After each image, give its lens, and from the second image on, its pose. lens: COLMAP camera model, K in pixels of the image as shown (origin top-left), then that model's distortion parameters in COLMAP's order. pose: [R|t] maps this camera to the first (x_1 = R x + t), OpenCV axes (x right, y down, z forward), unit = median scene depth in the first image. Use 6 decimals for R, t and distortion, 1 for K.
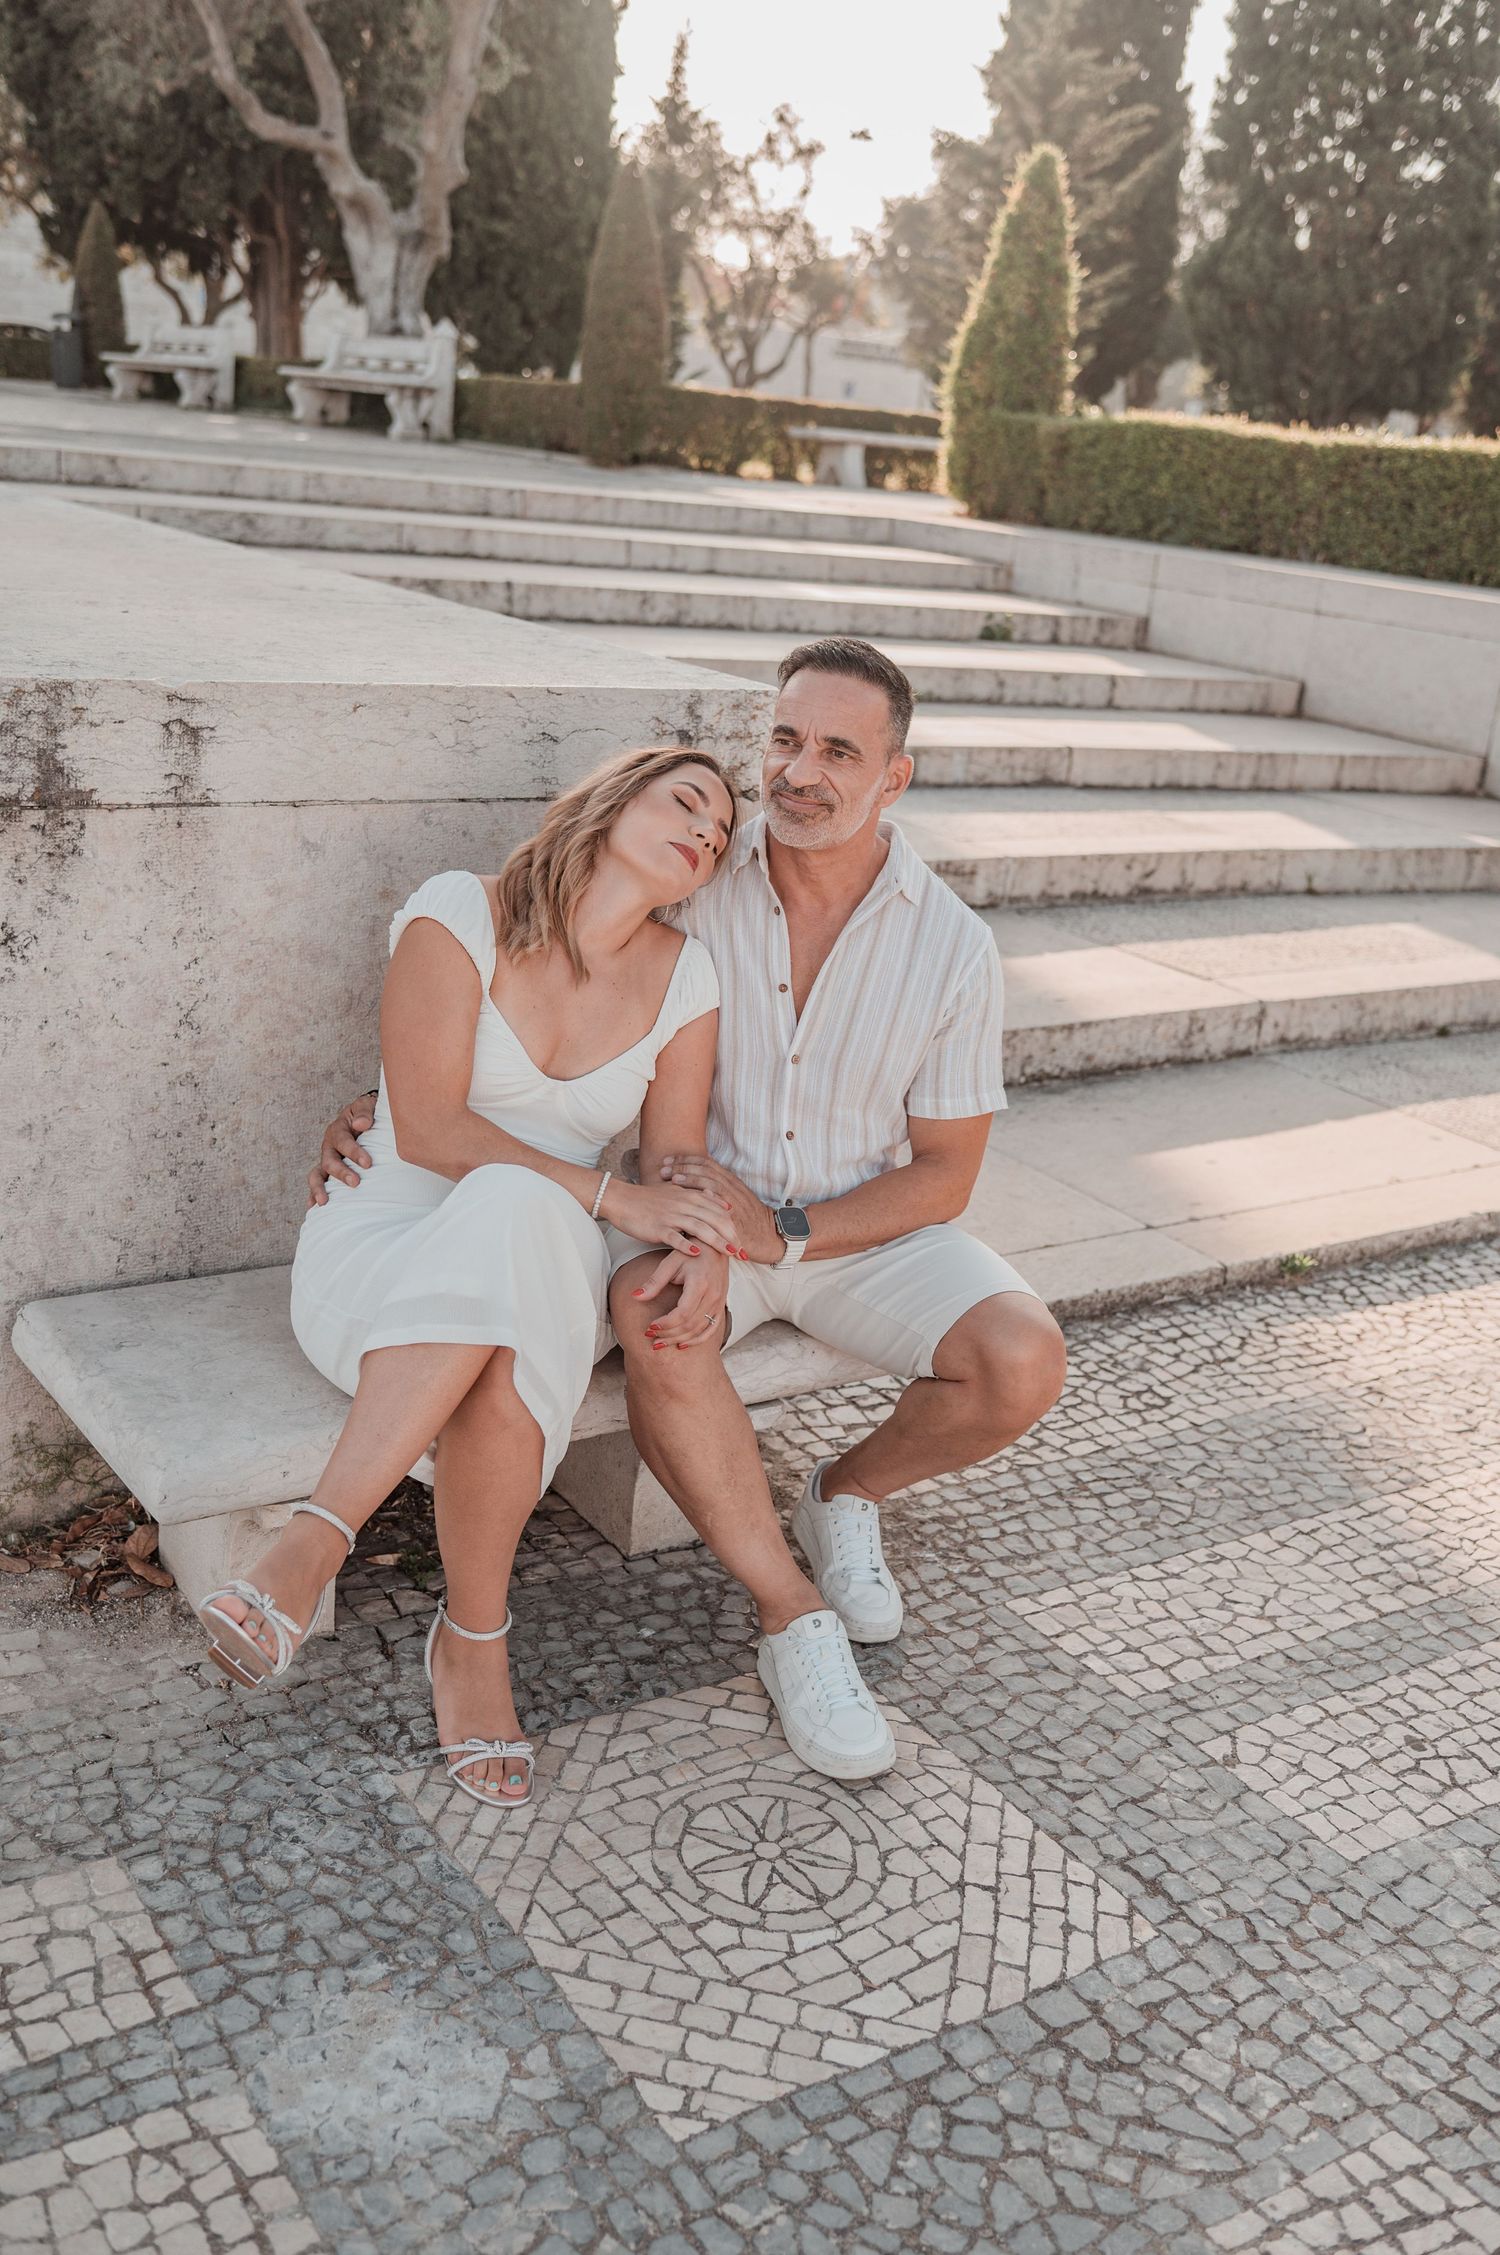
lens RADIAL K [[2192.6, 0, 753.2], [0, 2192.6, 1142.6], [0, 0, 1]] dist [0.005542, -0.006549]
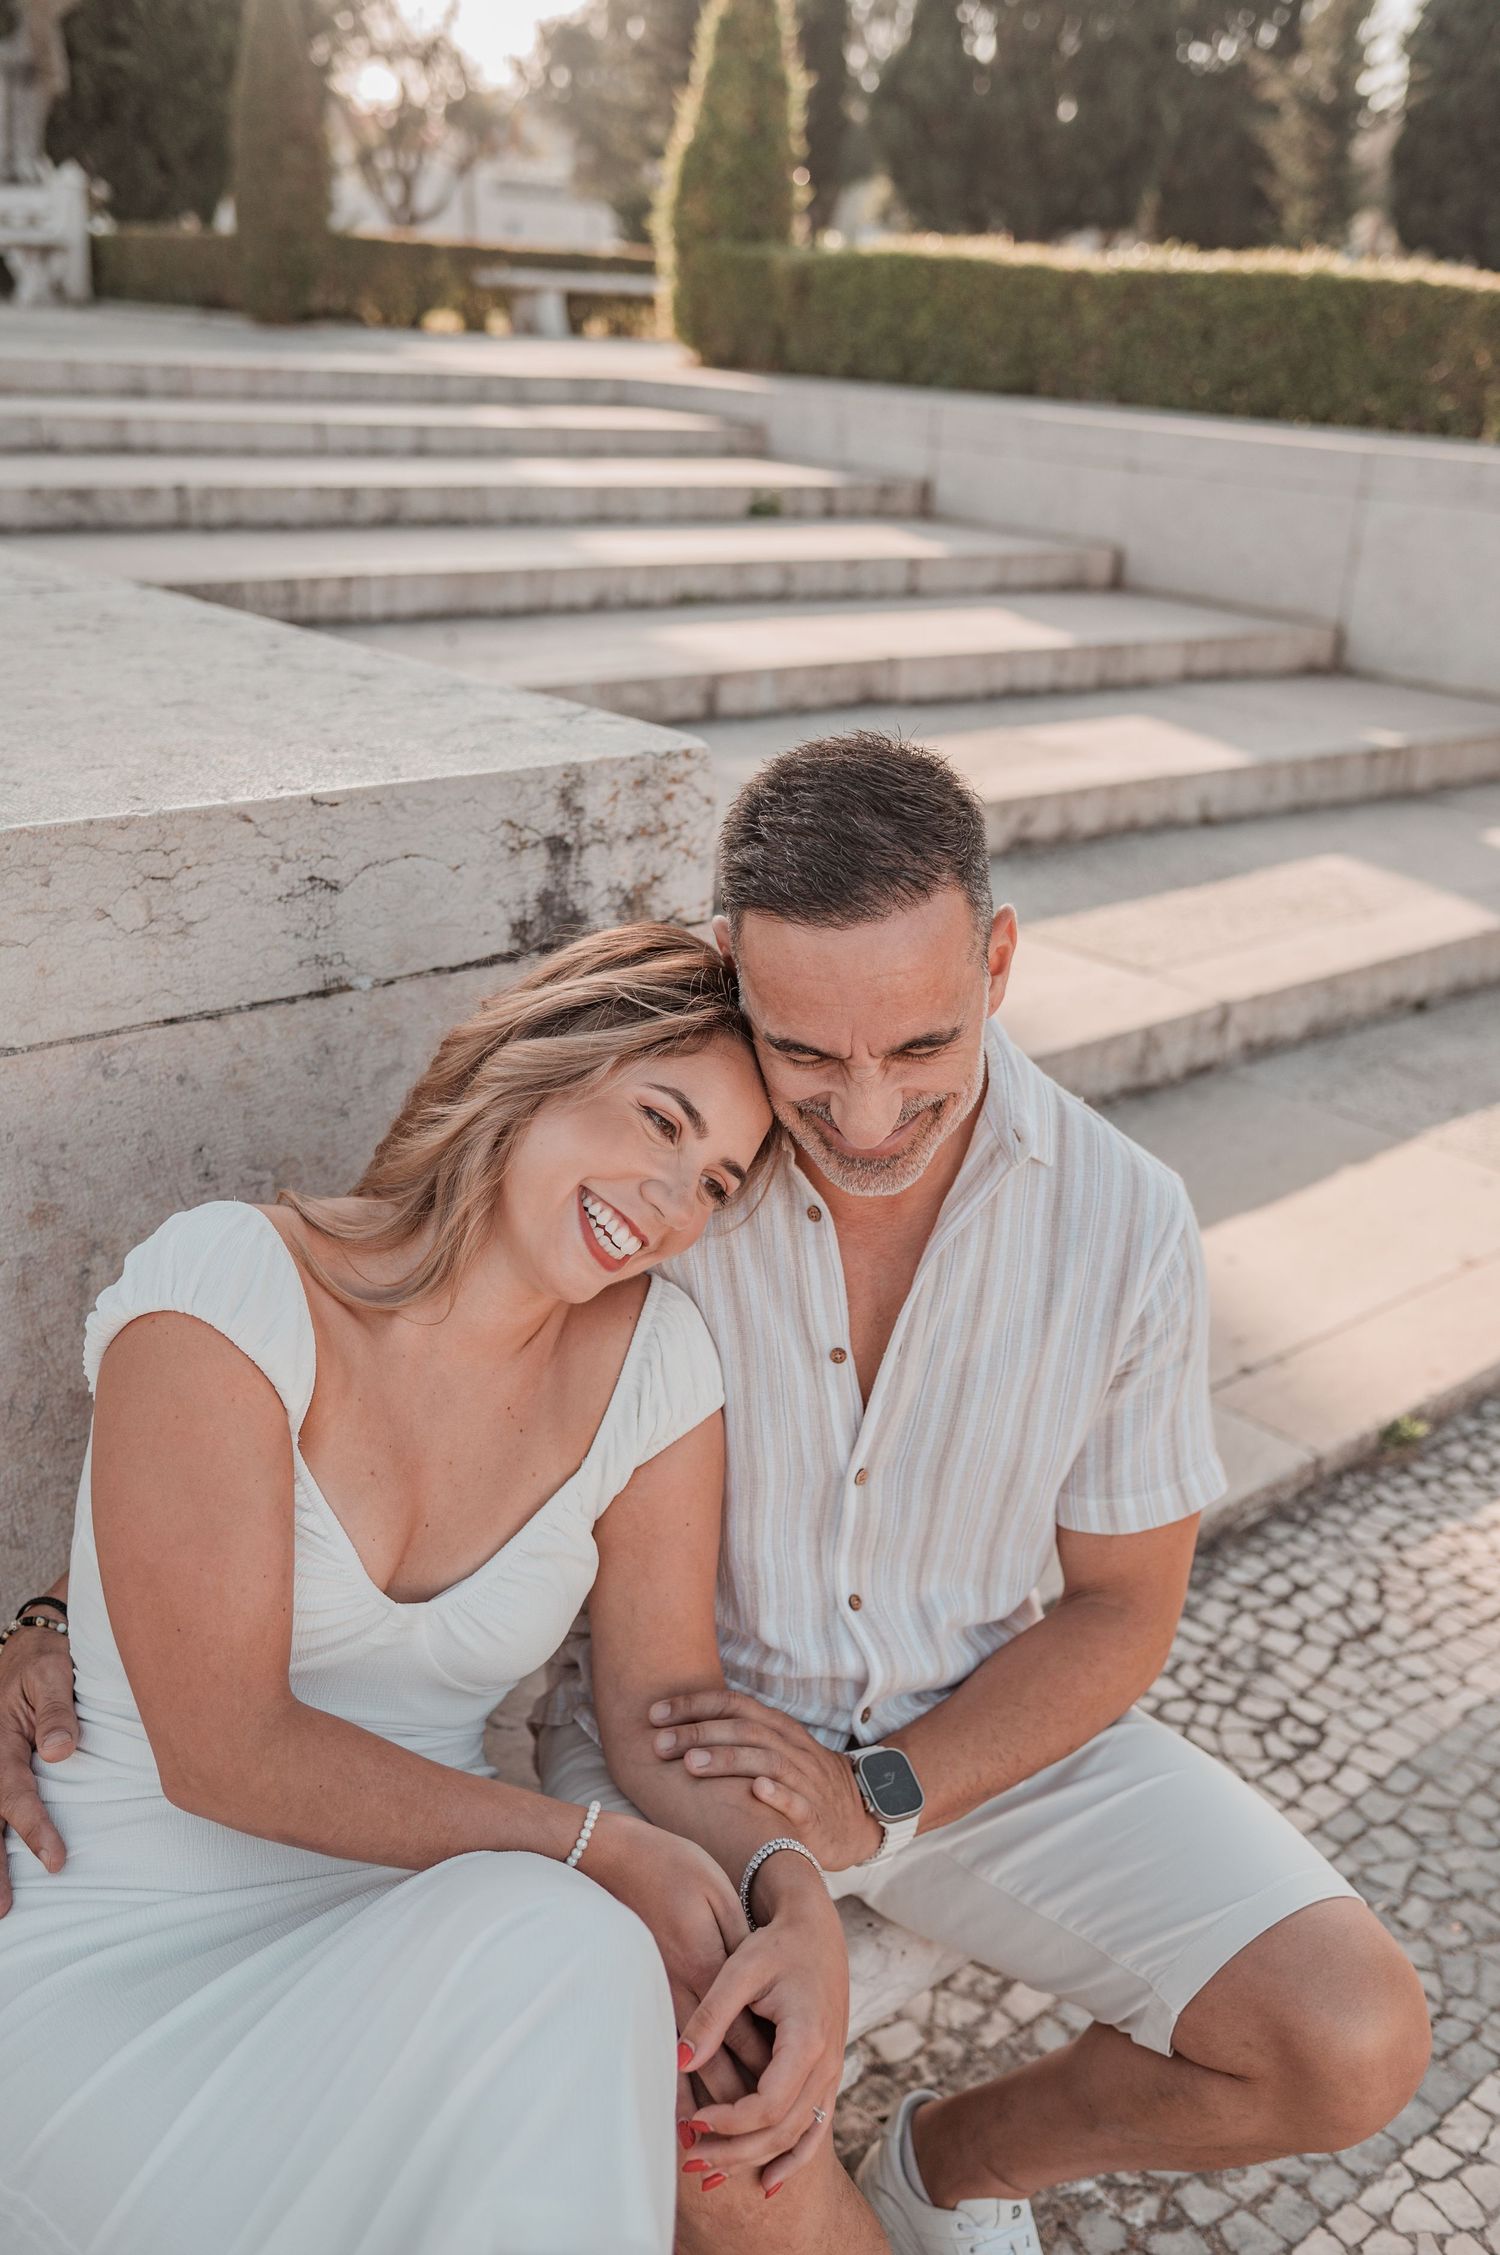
lens RADIAL K [[2192.6, 0, 753.2], [0, 2192.6, 1142.6], [0, 0, 1]] dist [0.005542, -0.006549]
pose [[0.988841, -0.089055, 0.119423, -0.020611], [0.081160, 0.994280, 0.069426, -0.053253], [-0.124923, -0.058958, 0.990413, 0.158071]]
